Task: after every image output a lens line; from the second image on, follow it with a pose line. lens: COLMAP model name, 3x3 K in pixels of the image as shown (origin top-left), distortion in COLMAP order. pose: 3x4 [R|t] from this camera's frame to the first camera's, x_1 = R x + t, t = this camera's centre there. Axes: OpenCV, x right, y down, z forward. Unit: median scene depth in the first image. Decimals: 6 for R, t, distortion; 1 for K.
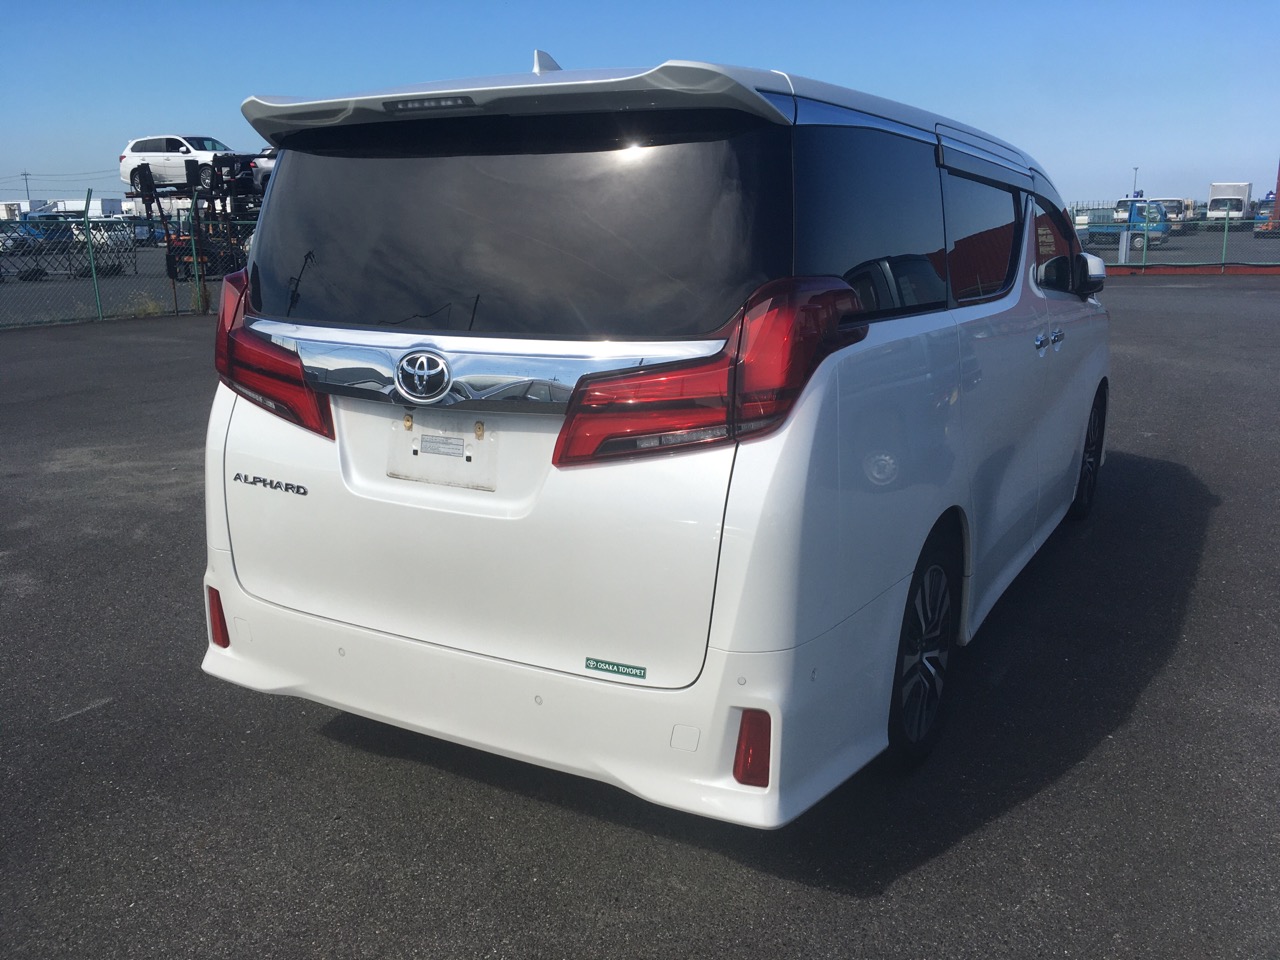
lens RADIAL K [[1088.2, 0, 640.0], [0, 1088.2, 480.0], [0, 0, 1]] dist [0.070055, -0.110636]
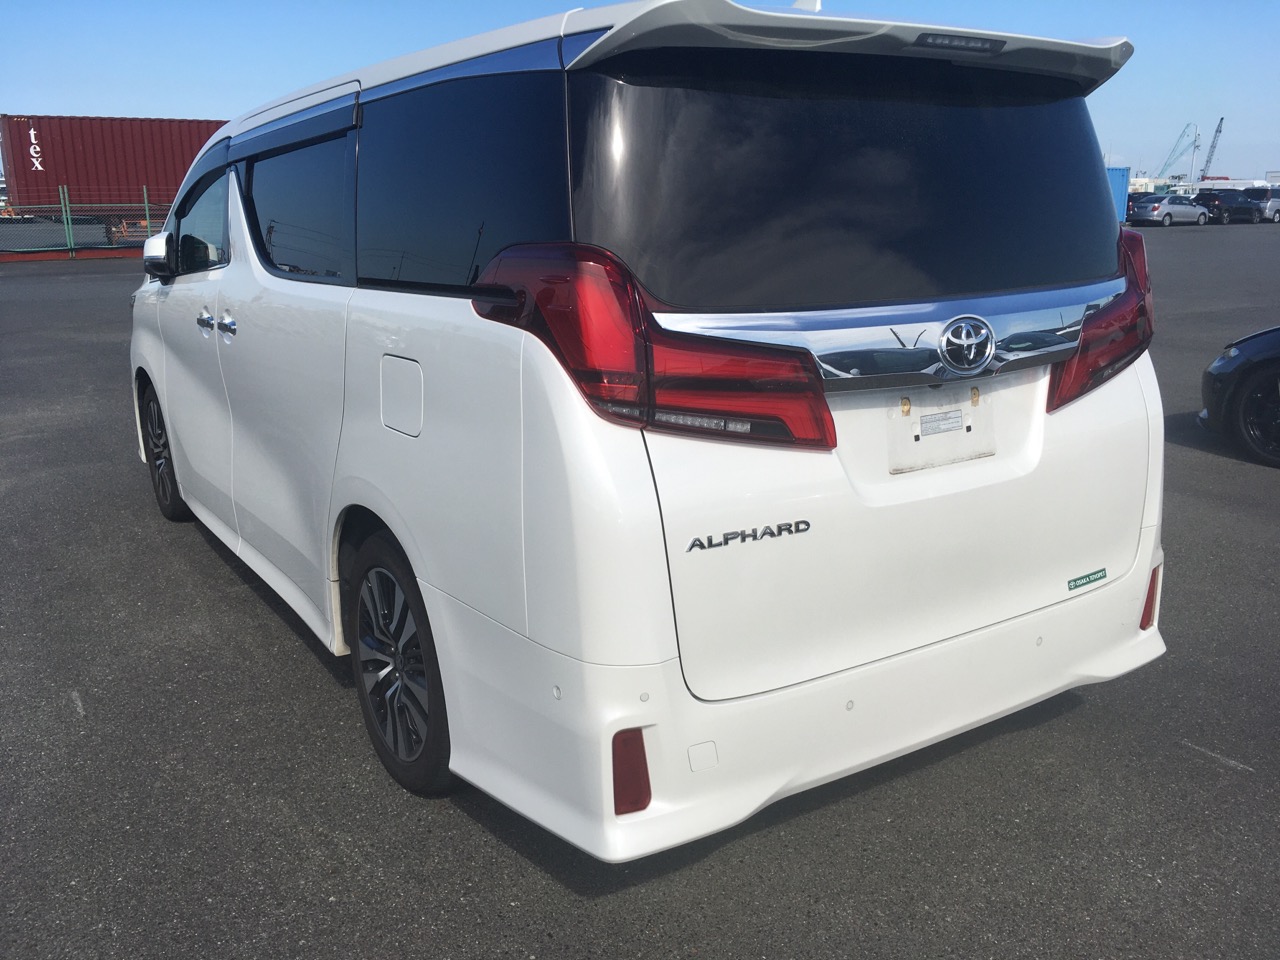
lens RADIAL K [[1088.2, 0, 640.0], [0, 1088.2, 480.0], [0, 0, 1]] dist [0.070055, -0.110636]
pose [[0.469985, -0.224424, 0.853667, -1.087551], [0.211658, 0.967575, 0.137842, -0.163908], [-0.856922, 0.115902, 0.502247, 0.759942]]
